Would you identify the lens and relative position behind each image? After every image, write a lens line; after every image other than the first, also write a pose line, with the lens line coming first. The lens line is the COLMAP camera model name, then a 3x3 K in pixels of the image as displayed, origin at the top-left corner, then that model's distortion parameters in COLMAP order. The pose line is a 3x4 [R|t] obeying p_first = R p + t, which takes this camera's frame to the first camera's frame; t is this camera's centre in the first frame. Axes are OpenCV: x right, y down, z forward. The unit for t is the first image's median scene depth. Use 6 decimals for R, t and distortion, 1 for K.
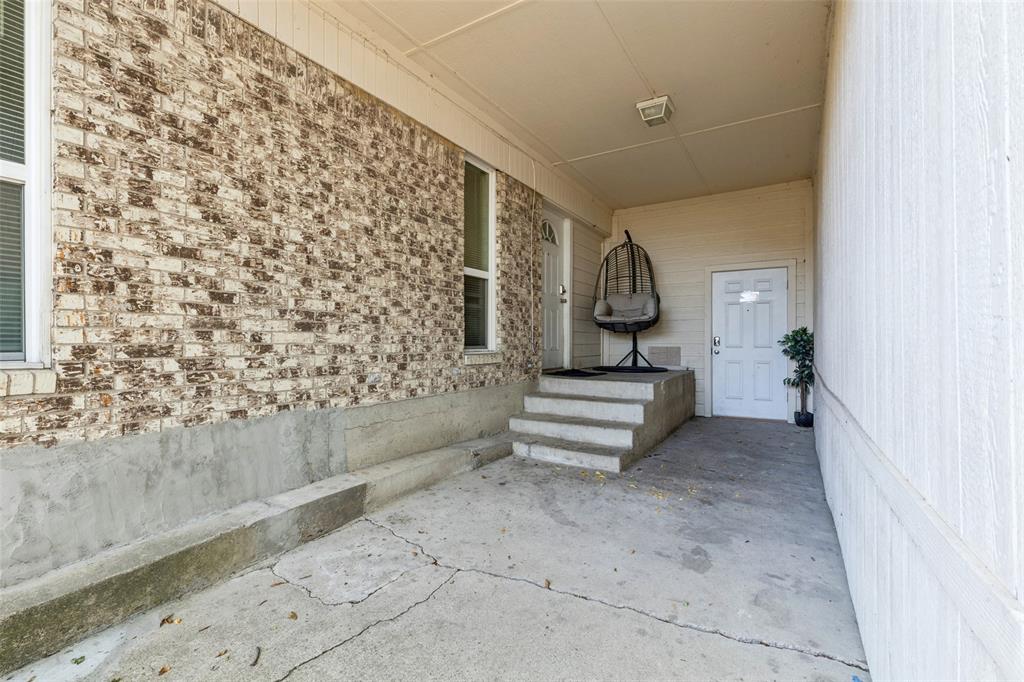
lens RADIAL K [[468.1, 0, 511.0], [0, 468.1, 340.8], [0, 0, 1]] dist [0.018302, -0.005292]
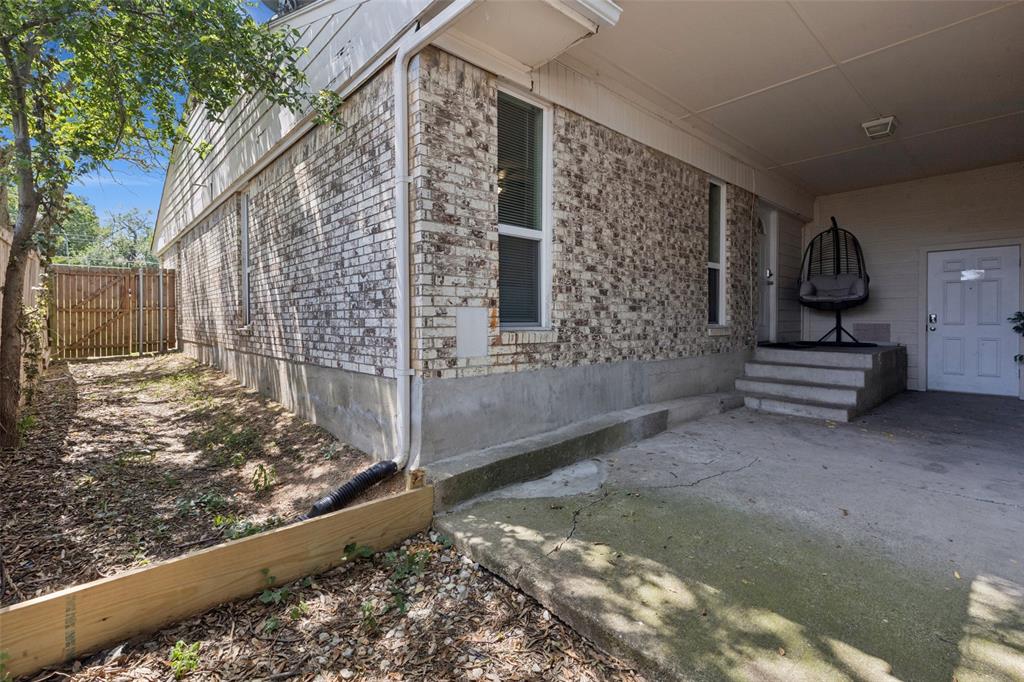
lens RADIAL K [[468.1, 0, 516.5], [0, 468.1, 321.8], [0, 0, 1]] dist [0.018302, -0.005292]
pose [[0.959321, 0.001351, -0.282314, -0.312405], [0.000112, 0.999987, 0.005165, 0.006102], [0.282317, -0.004986, 0.959308, -0.549501]]
